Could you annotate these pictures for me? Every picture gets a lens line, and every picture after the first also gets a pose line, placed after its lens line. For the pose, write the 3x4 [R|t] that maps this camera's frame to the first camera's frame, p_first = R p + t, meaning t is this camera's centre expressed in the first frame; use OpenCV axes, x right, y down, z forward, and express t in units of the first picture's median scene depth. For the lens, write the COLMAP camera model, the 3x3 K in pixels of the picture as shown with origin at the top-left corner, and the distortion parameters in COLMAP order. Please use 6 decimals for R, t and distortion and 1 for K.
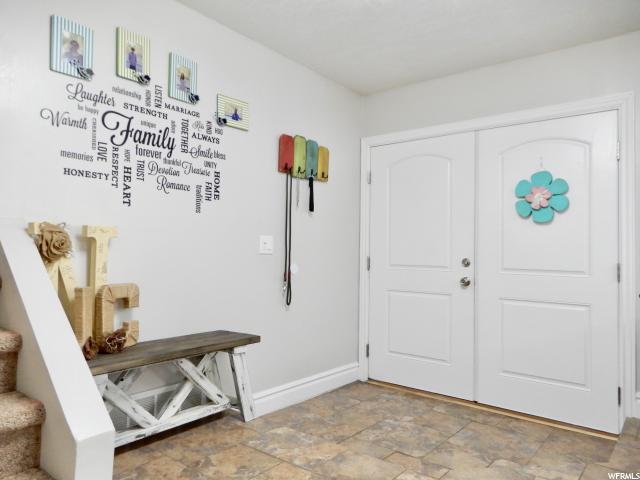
lens RADIAL K [[468.8, 0, 340.0], [0, 468.8, 241.0], [0, 0, 1]] dist [0.016129, 0.010705]
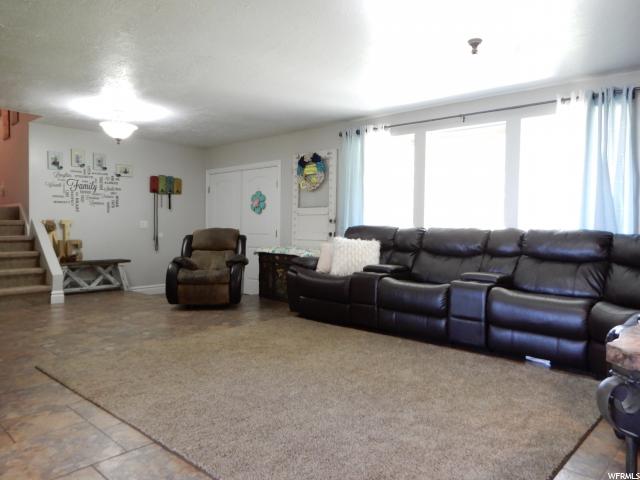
lens RADIAL K [[468.8, 0, 324.5], [0, 468.8, 235.9], [0, 0, 1]] dist [0.016129, 0.010705]
pose [[0.994877, -0.011464, -0.100441, 1.214115], [0.016076, 0.998847, 0.045230, -0.034182], [0.099807, -0.046613, 0.993914, -1.549464]]
